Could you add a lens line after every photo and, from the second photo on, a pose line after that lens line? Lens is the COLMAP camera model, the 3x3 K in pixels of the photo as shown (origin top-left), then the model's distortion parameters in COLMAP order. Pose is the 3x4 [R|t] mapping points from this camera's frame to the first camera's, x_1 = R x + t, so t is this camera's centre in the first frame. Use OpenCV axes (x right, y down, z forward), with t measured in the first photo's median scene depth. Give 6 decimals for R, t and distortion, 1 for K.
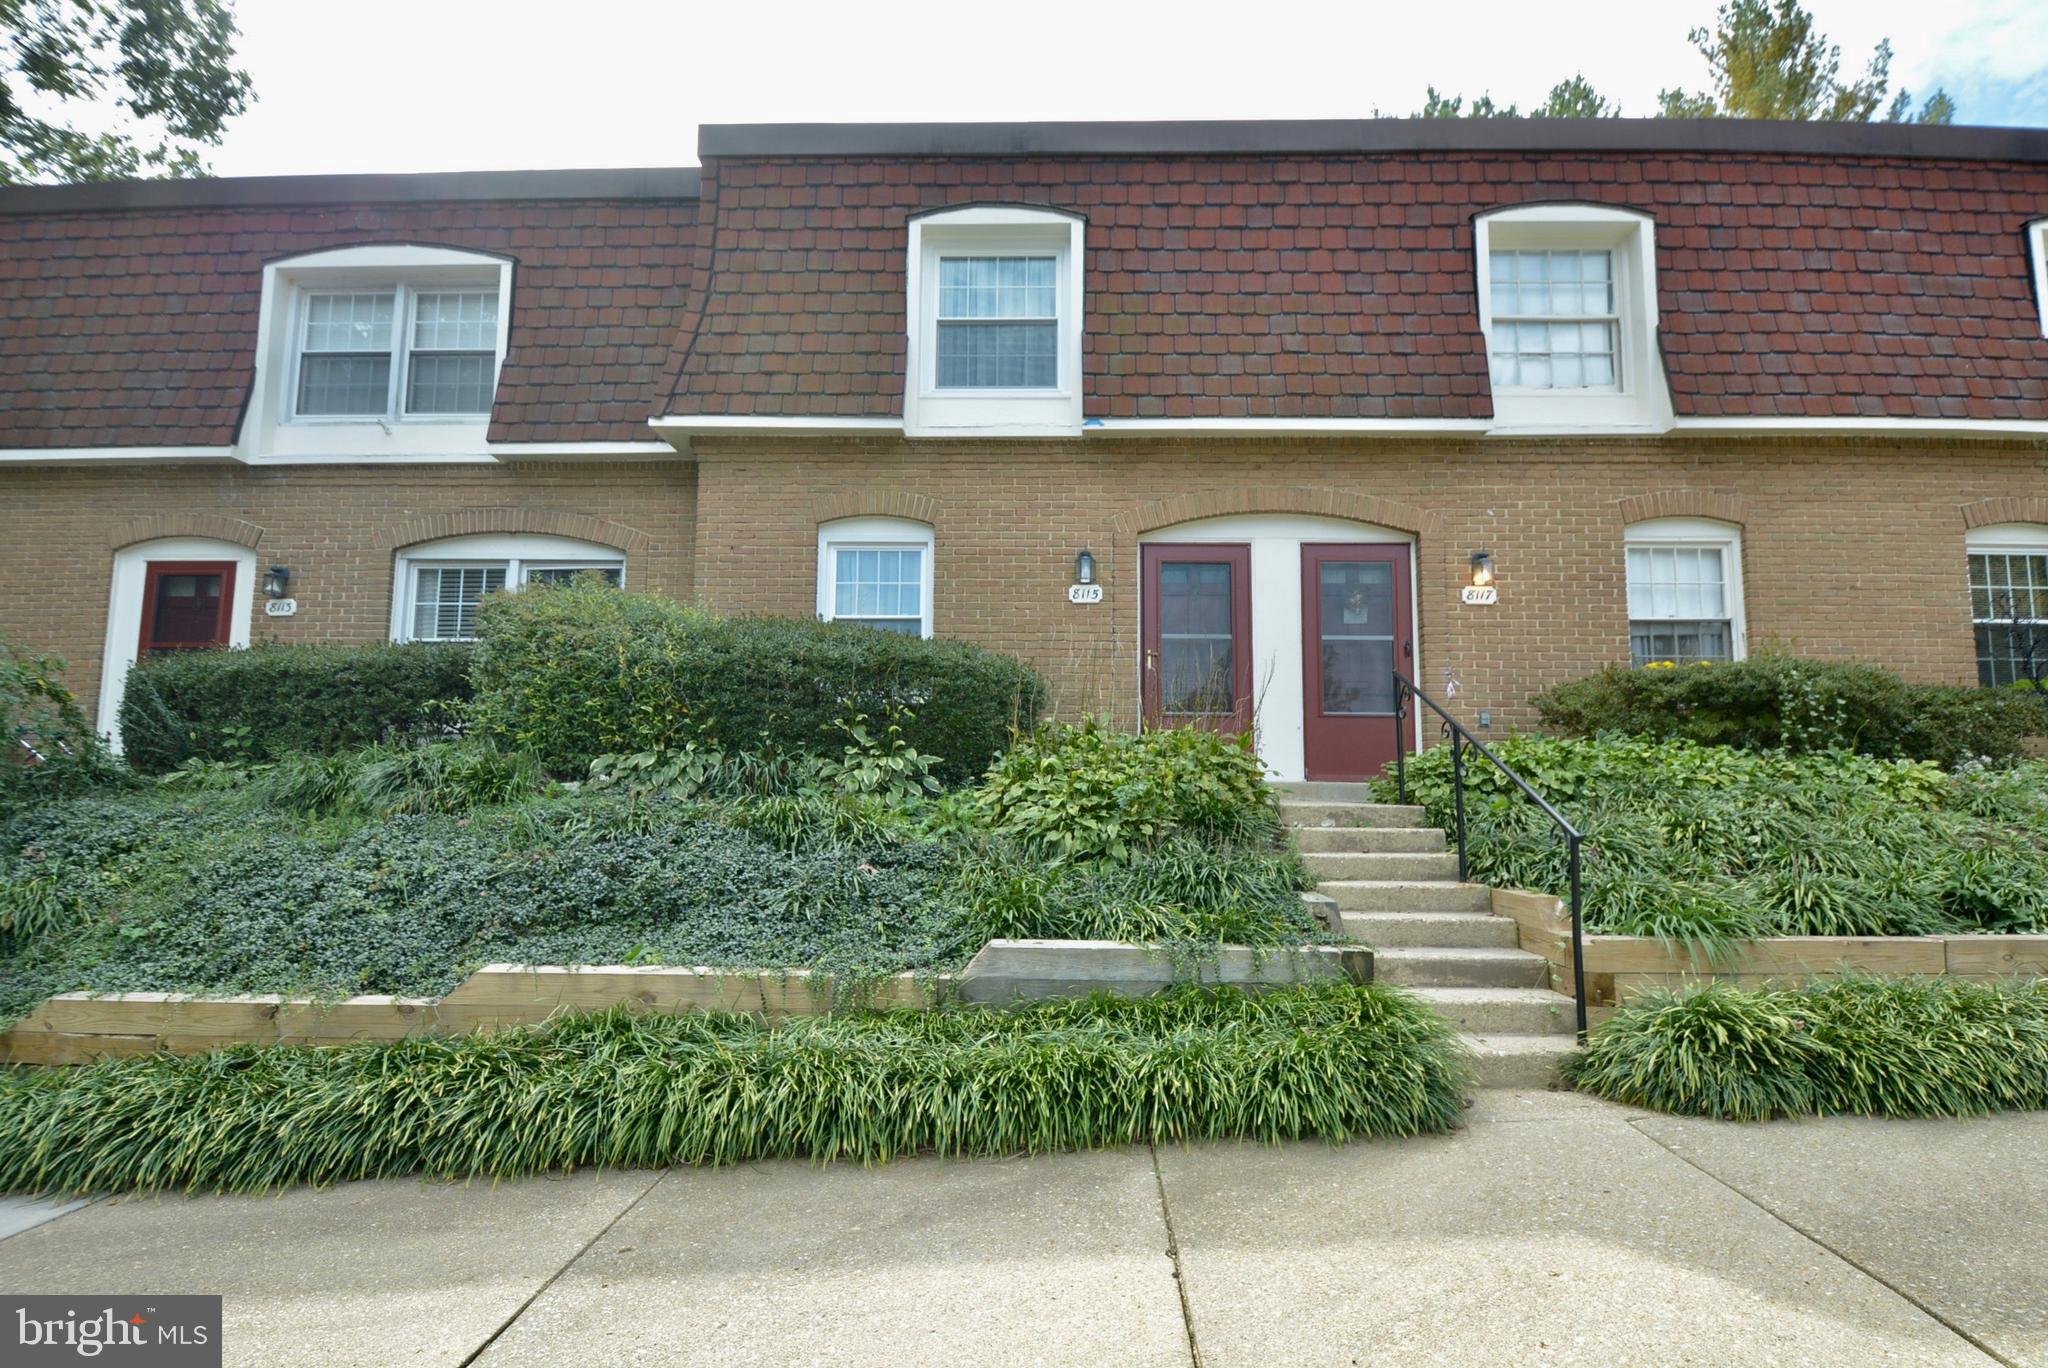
lens RADIAL K [[989.3, 0, 1039.6], [0, 989.3, 713.3], [0, 0, 1]] dist [0.019931, -0.028410]
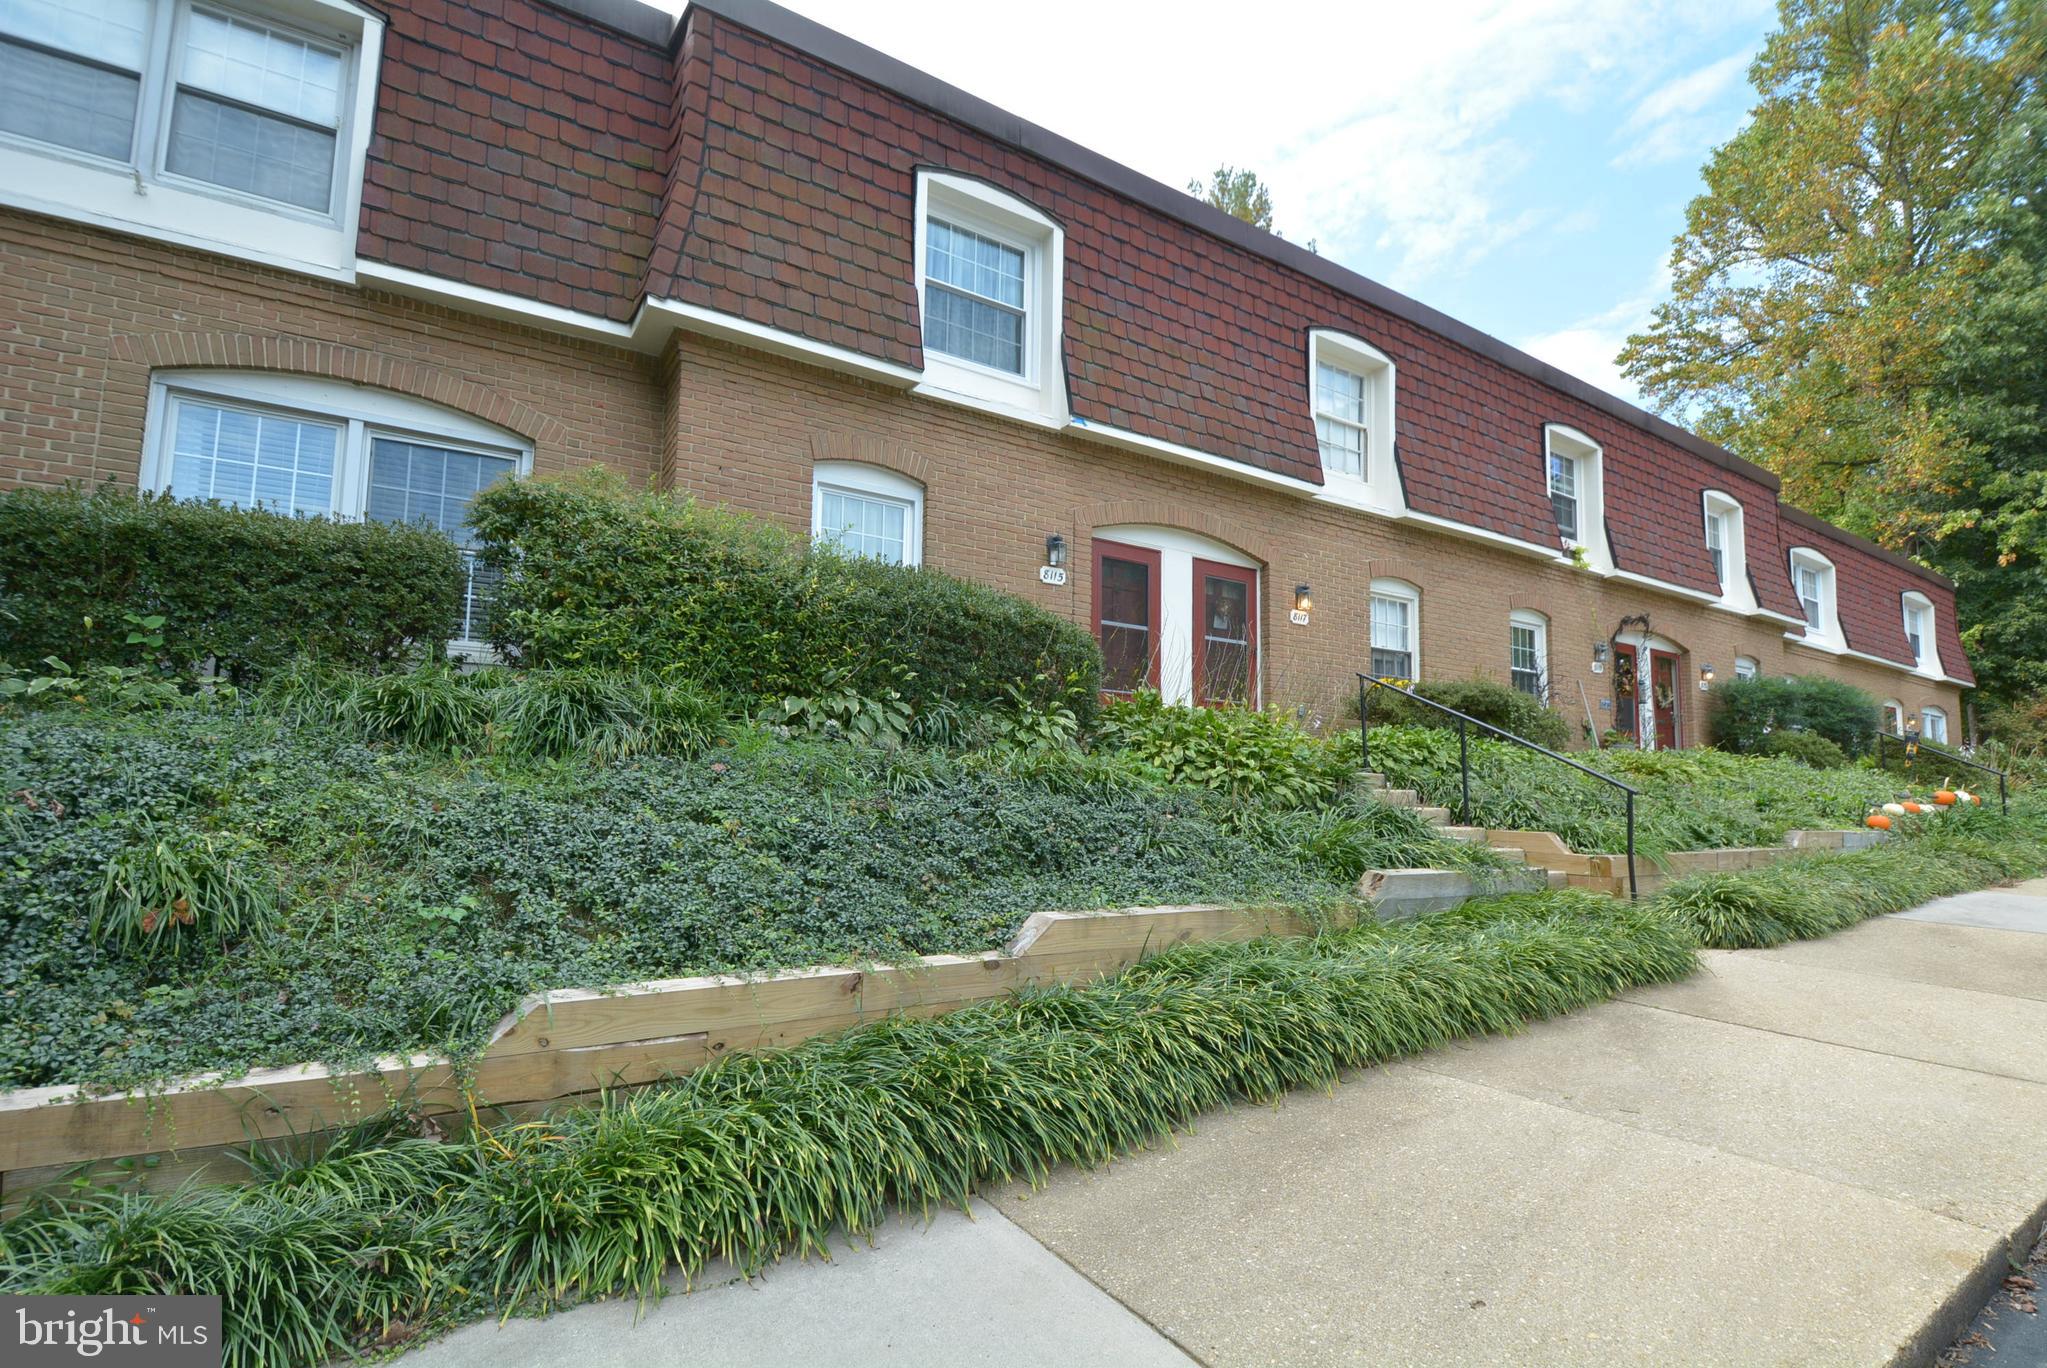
lens RADIAL K [[988.8, 0, 1039.1], [0, 988.8, 713.3], [0, 0, 1]] dist [0.019931, -0.028410]
pose [[0.819343, 0.056046, 0.570558, -0.572348], [-0.065533, 0.997843, -0.003912, 0.034883], [-0.569546, -0.034185, 0.821248, 0.111650]]
